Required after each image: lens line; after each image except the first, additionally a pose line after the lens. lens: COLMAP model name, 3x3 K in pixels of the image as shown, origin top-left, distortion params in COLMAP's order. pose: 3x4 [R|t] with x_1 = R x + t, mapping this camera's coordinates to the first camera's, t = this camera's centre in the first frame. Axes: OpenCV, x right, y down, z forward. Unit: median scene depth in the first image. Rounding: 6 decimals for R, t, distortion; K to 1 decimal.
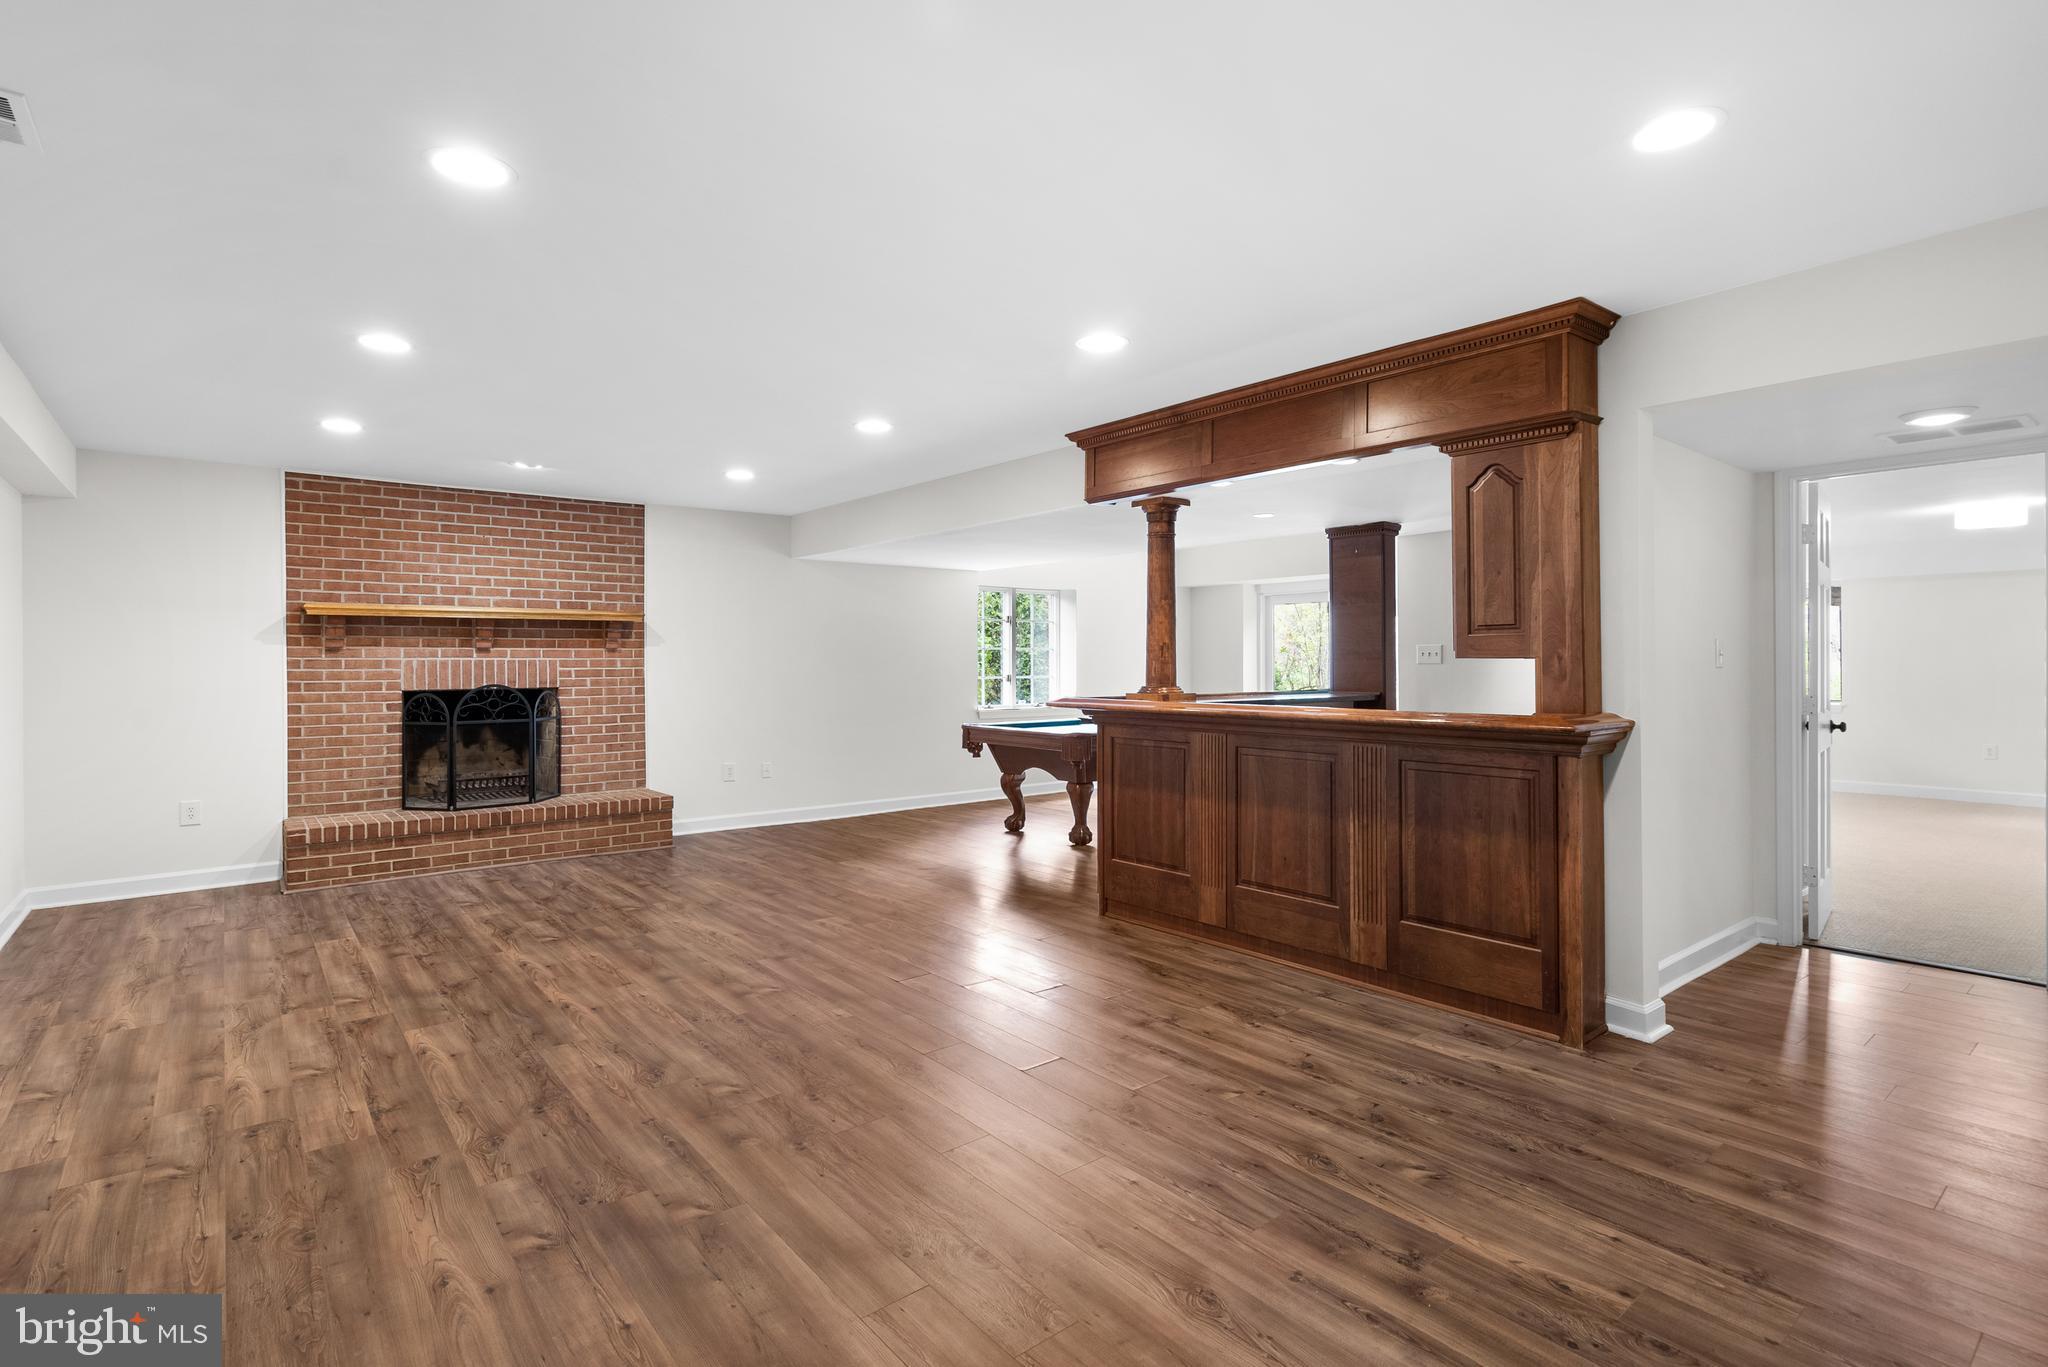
lens RADIAL K [[985.2, 0, 1027.2], [0, 985.2, 666.1], [0, 0, 1]] dist [-0.002560, 0.000409]
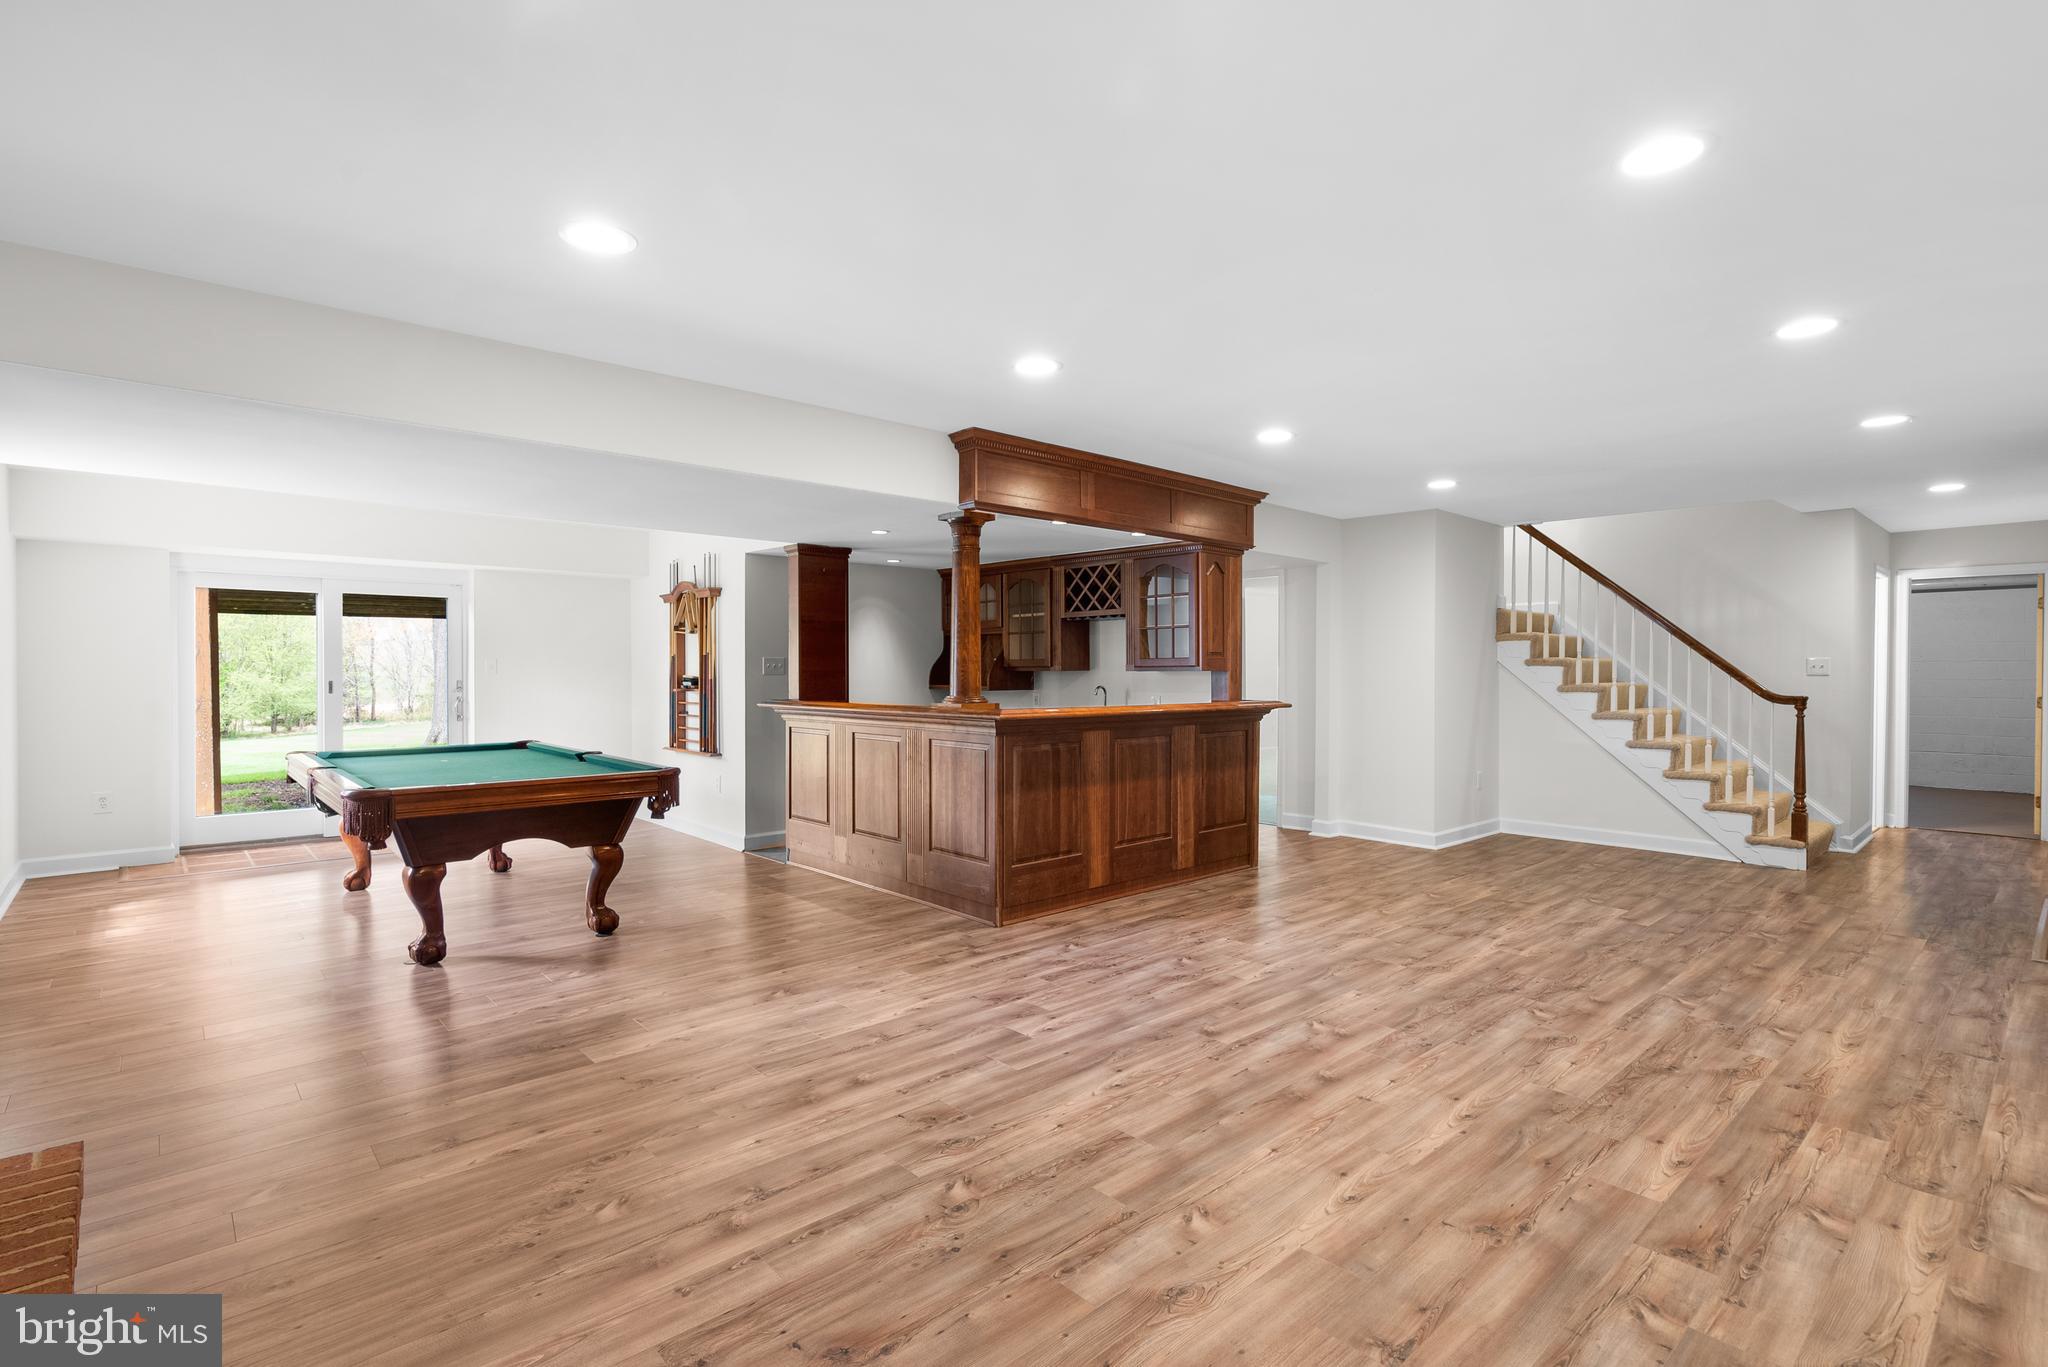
lens RADIAL K [[940.5, 0, 1028.1], [0, 940.5, 687.5], [0, 0, 1]] dist [0.000067, -0.000097]
pose [[-0.038582, -0.013086, 0.999170, -1.417810], [0.003655, 0.999906, 0.013236, -0.002788], [-0.999249, 0.004162, -0.038531, 1.636293]]
